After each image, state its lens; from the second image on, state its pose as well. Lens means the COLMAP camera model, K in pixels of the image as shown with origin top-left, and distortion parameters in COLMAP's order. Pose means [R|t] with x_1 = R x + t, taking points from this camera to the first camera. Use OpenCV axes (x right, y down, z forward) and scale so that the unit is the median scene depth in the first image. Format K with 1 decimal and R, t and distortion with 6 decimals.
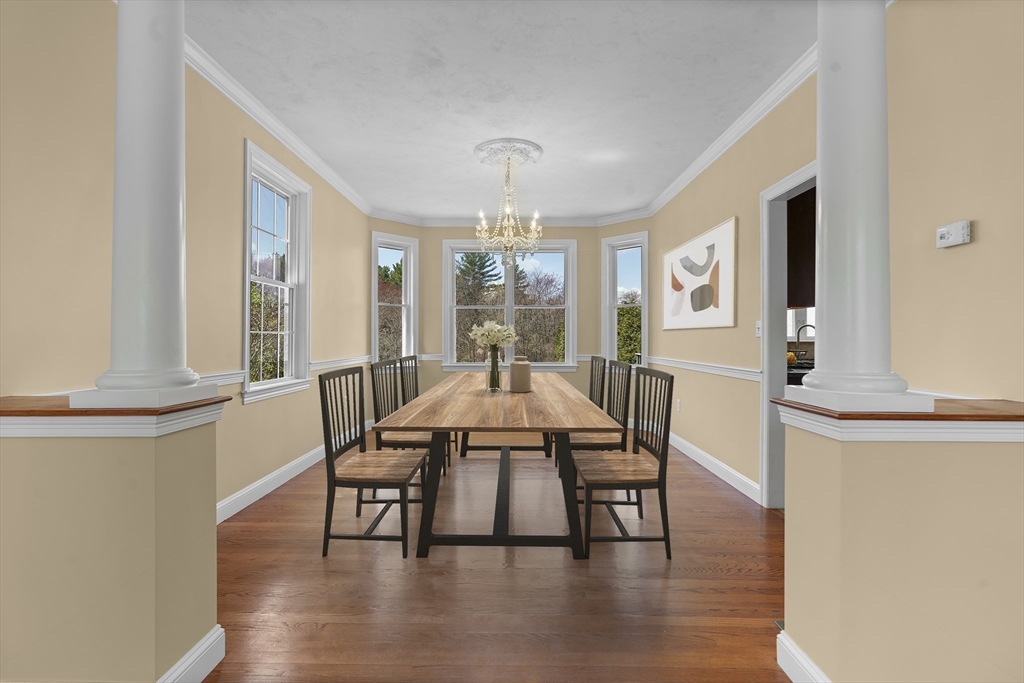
lens RADIAL K [[467.9, 0, 500.9], [0, 467.9, 317.1], [0, 0, 1]] dist [-0.011944, 0.002469]
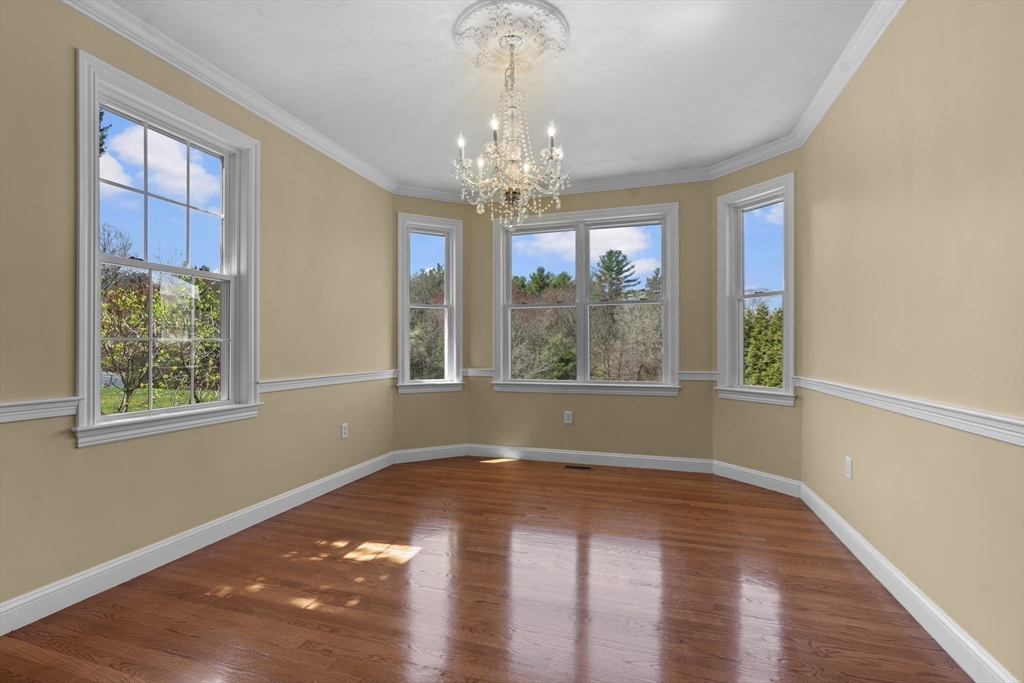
lens RADIAL K [[467.9, 0, 503.7], [0, 467.9, 342.6], [0, 0, 1]] dist [-0.011944, 0.002469]
pose [[0.957441, -0.006370, -0.288560, 0.114282], [0.016499, 0.999330, 0.032682, 0.012026], [0.288158, -0.036052, 0.956904, 0.270124]]
